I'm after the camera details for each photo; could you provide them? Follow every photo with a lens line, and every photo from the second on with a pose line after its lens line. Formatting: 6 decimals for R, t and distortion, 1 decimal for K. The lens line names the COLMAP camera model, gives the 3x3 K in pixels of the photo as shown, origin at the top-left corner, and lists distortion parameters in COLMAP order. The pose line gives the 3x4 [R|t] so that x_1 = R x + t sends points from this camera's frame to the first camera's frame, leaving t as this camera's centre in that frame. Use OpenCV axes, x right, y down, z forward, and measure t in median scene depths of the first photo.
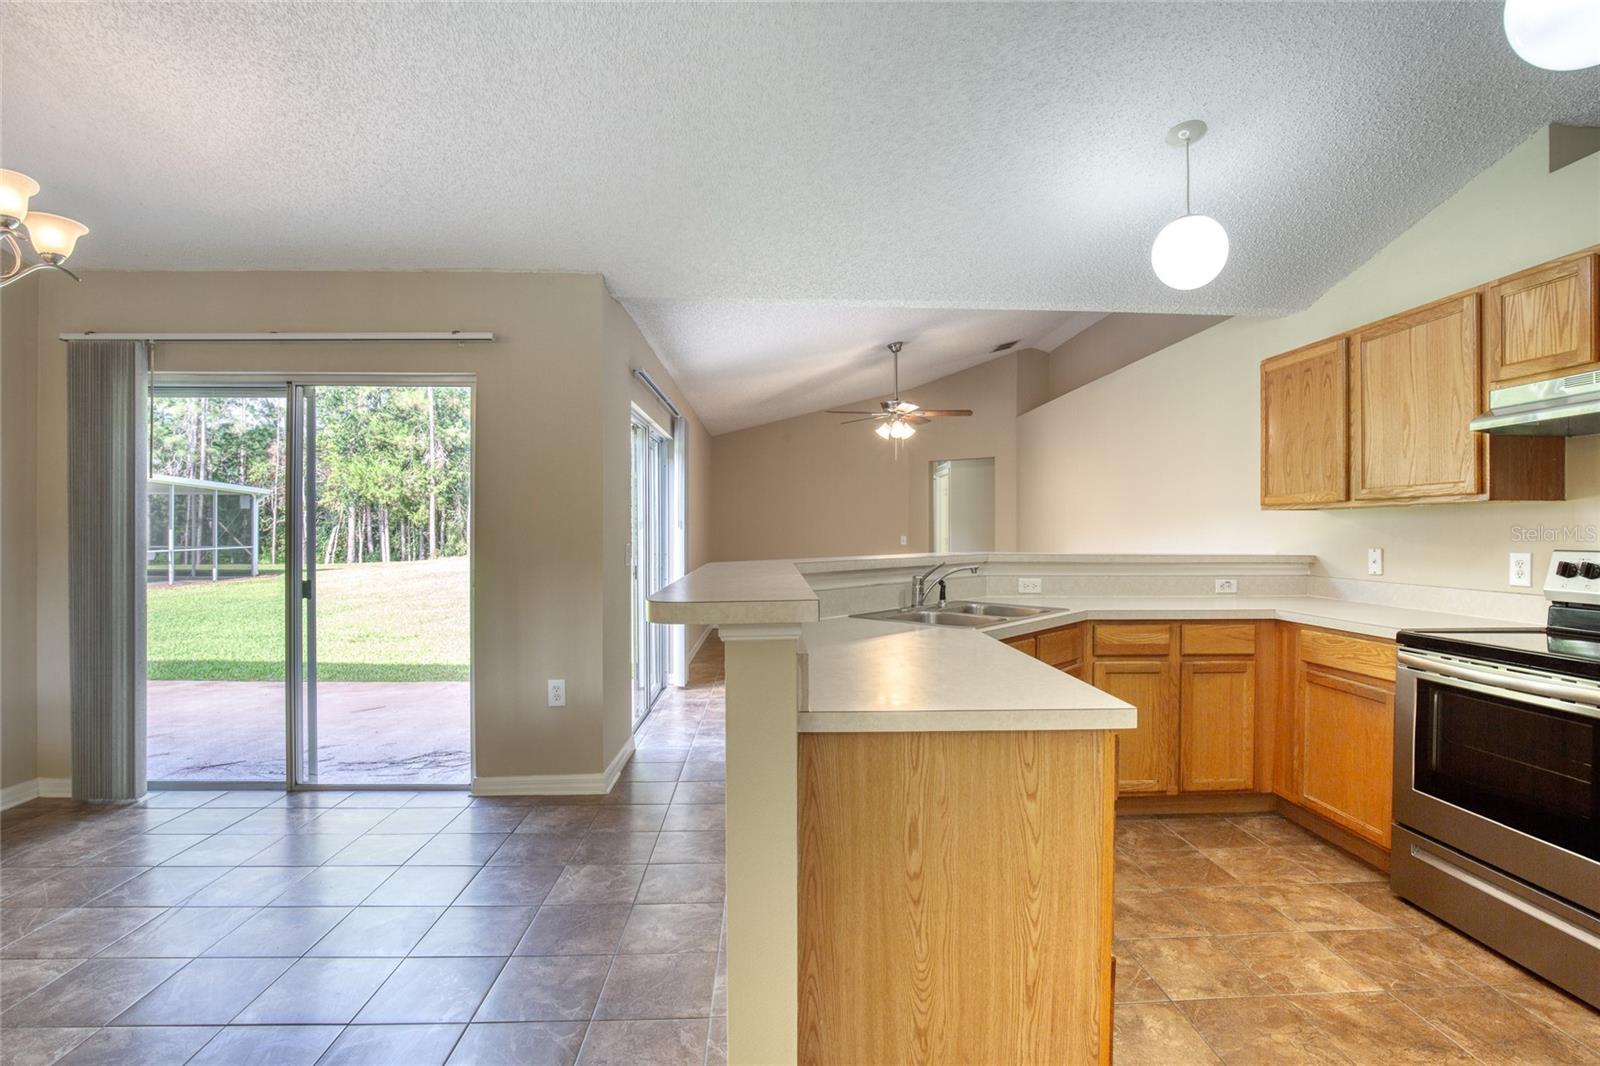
lens RADIAL K [[746.5, 0, 811.5], [0, 746.5, 530.2], [0, 0, 1]] dist [-0.025811, 0.000810]
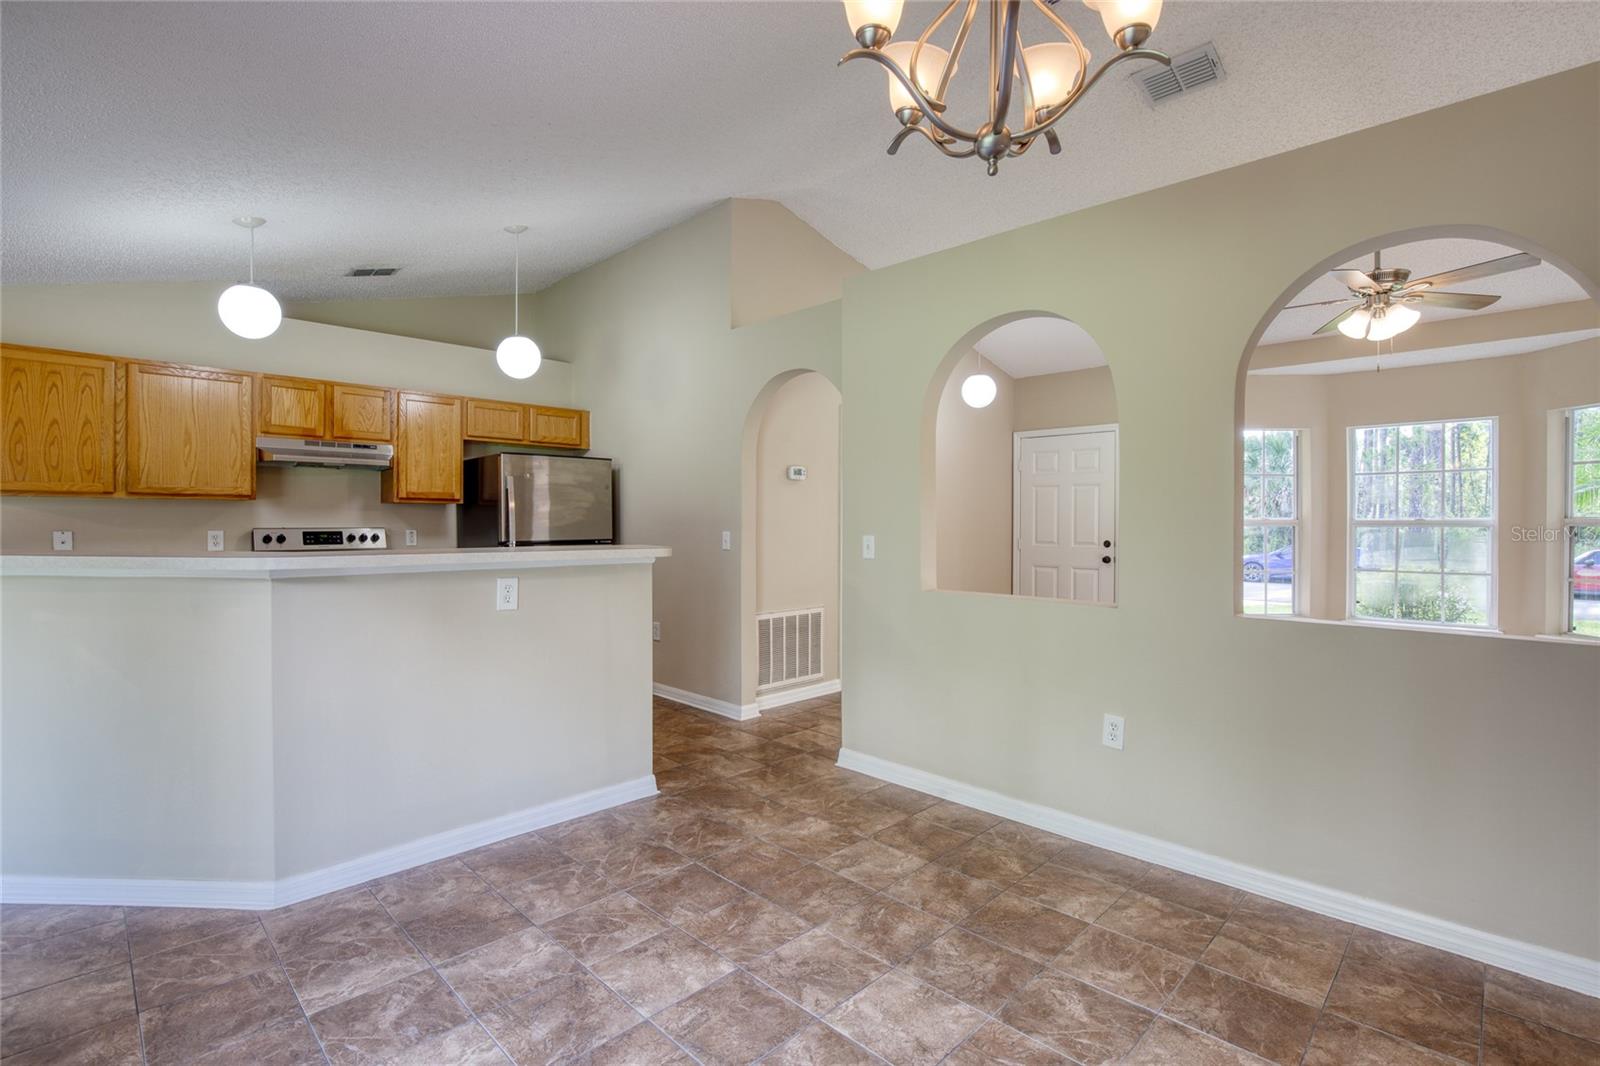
lens RADIAL K [[739.1, 0, 803.7], [0, 739.1, 533.8], [0, 0, 1]] dist [-0.029710, 0.000355]
pose [[-0.675420, -0.019412, 0.737178, -0.962681], [-0.008894, 0.999795, 0.018178, -0.002558], [-0.737379, 0.005721, -0.675455, 0.955034]]
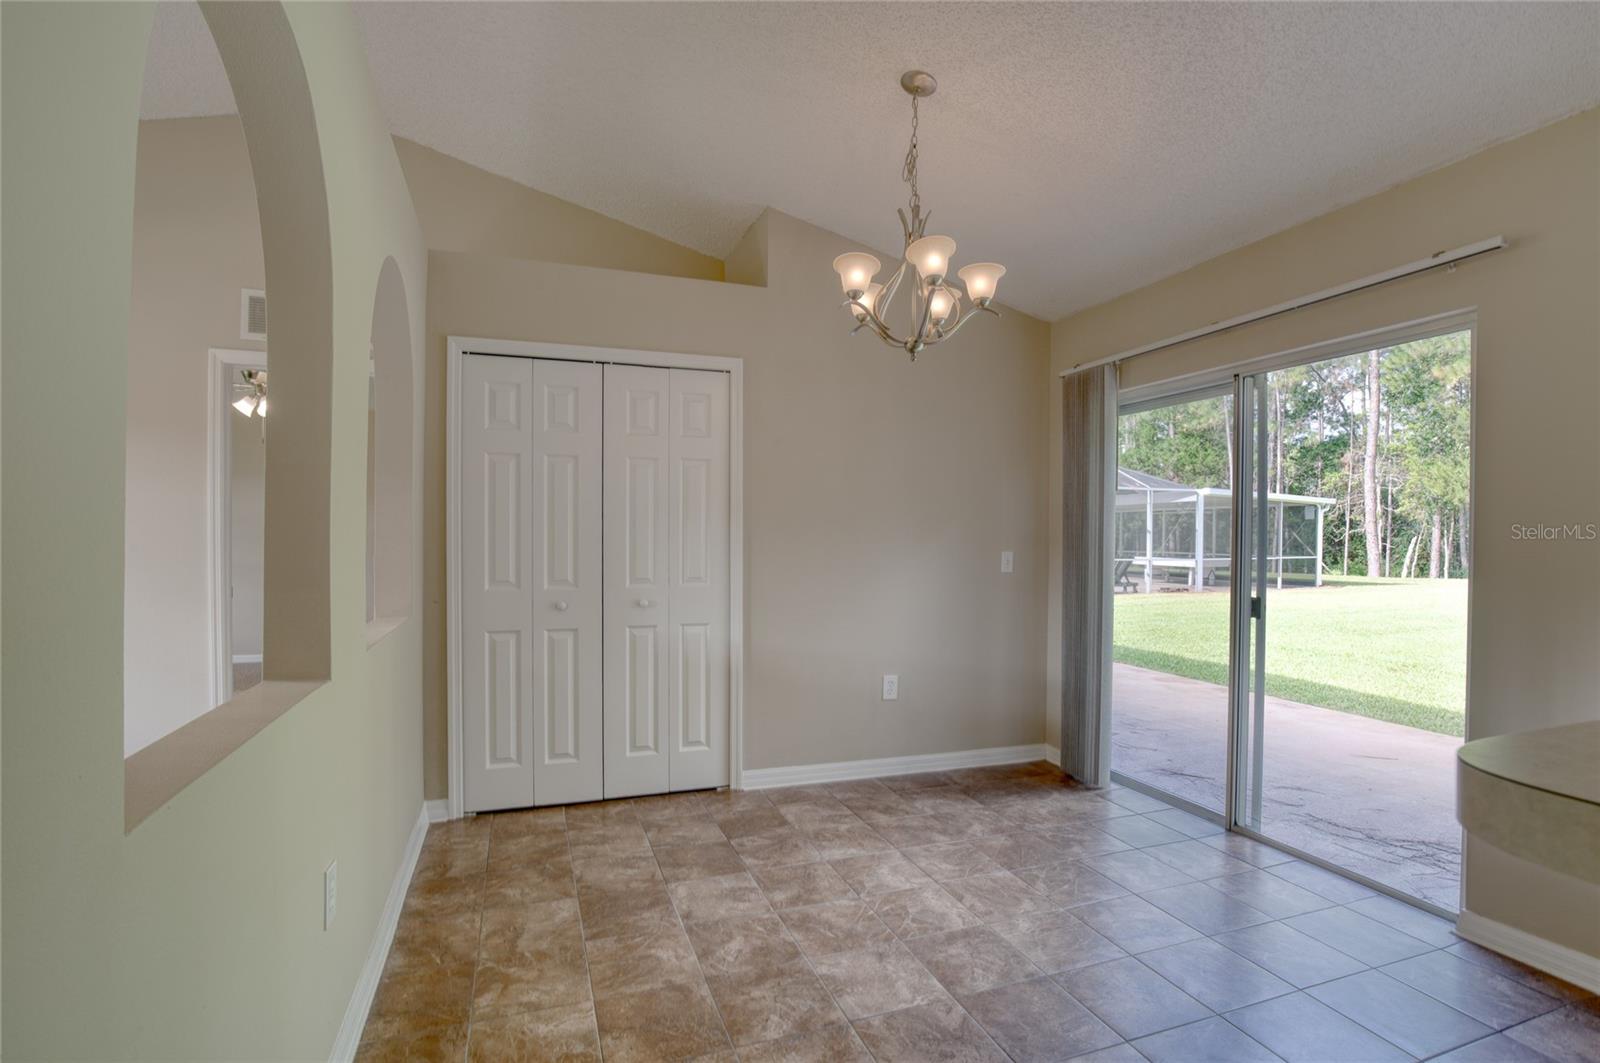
lens RADIAL K [[748.4, 0, 791.6], [0, 748.4, 544.5], [0, 0, 1]] dist [-0.028417, 0.000161]
pose [[0.282346, 0.010399, -0.959256, 0.003740], [-0.005341, 0.999943, 0.009268, -0.000286], [0.959298, 0.002507, 0.282385, 0.250723]]
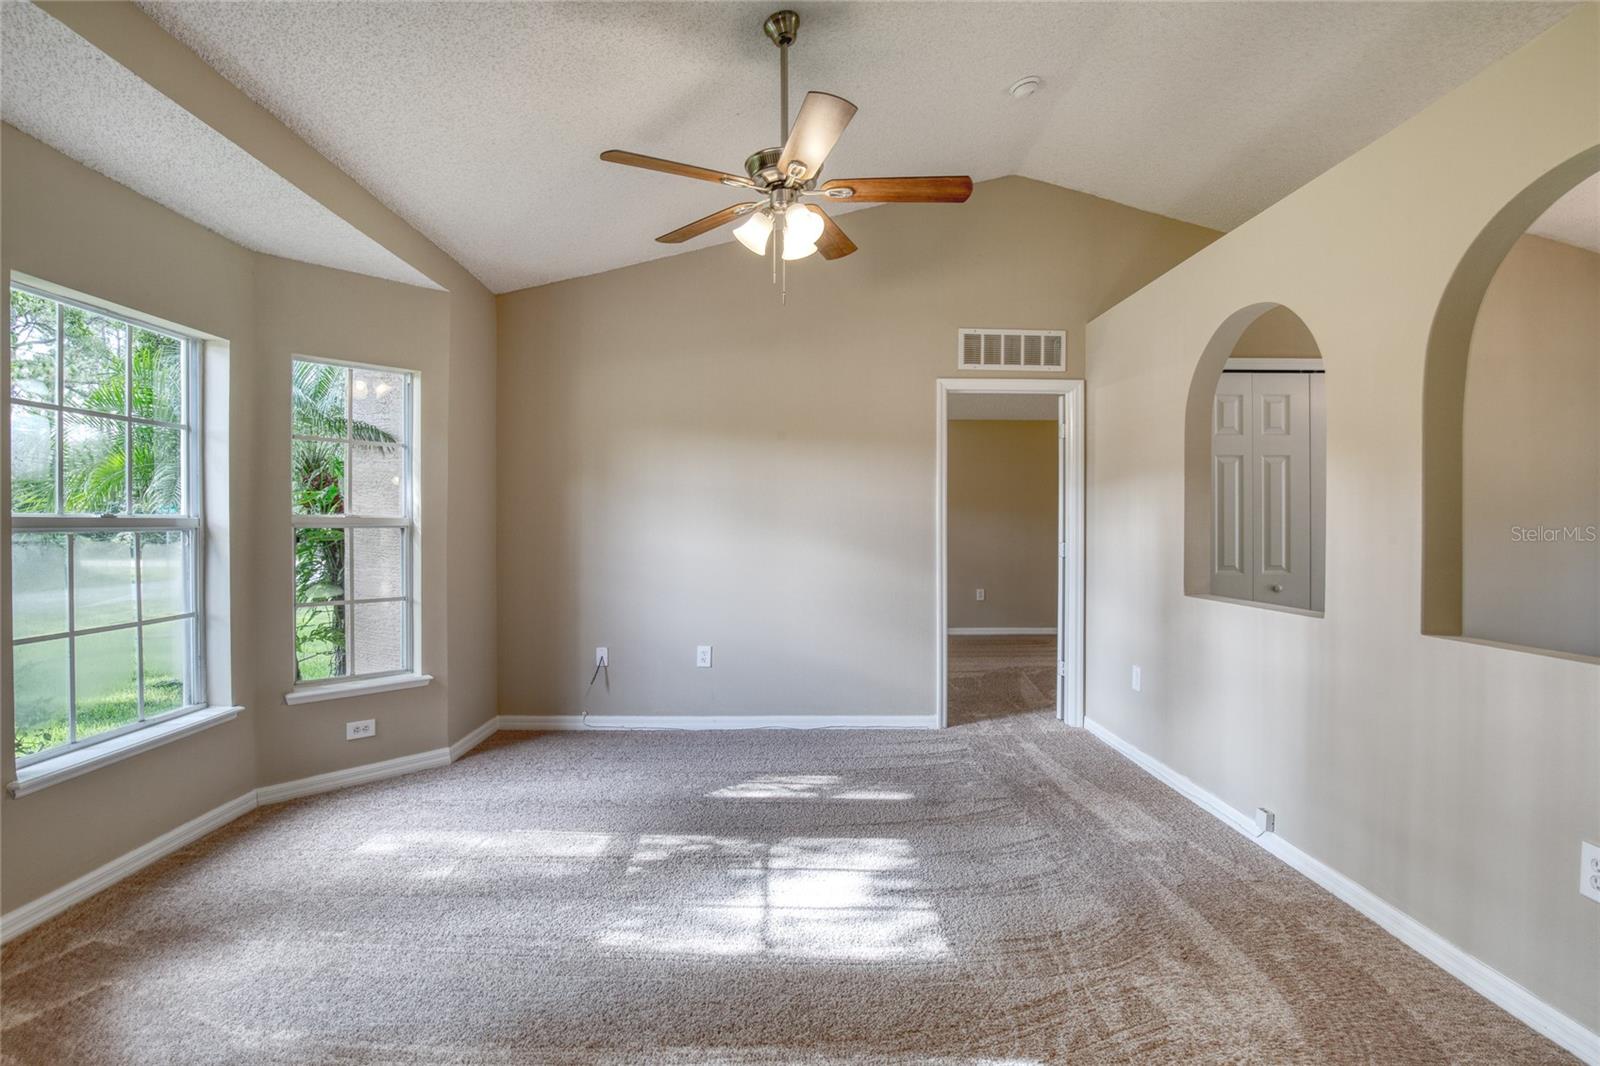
lens RADIAL K [[769.1, 0, 800.0], [0, 769.1, 533.0], [0, 0, 1]] dist [-0.032375, 0.000235]
pose [[-0.029615, 0.006495, -0.999540, 0.137786], [0.002852, 0.999975, 0.006413, -0.001711], [0.999557, -0.002661, -0.029633, -0.495423]]
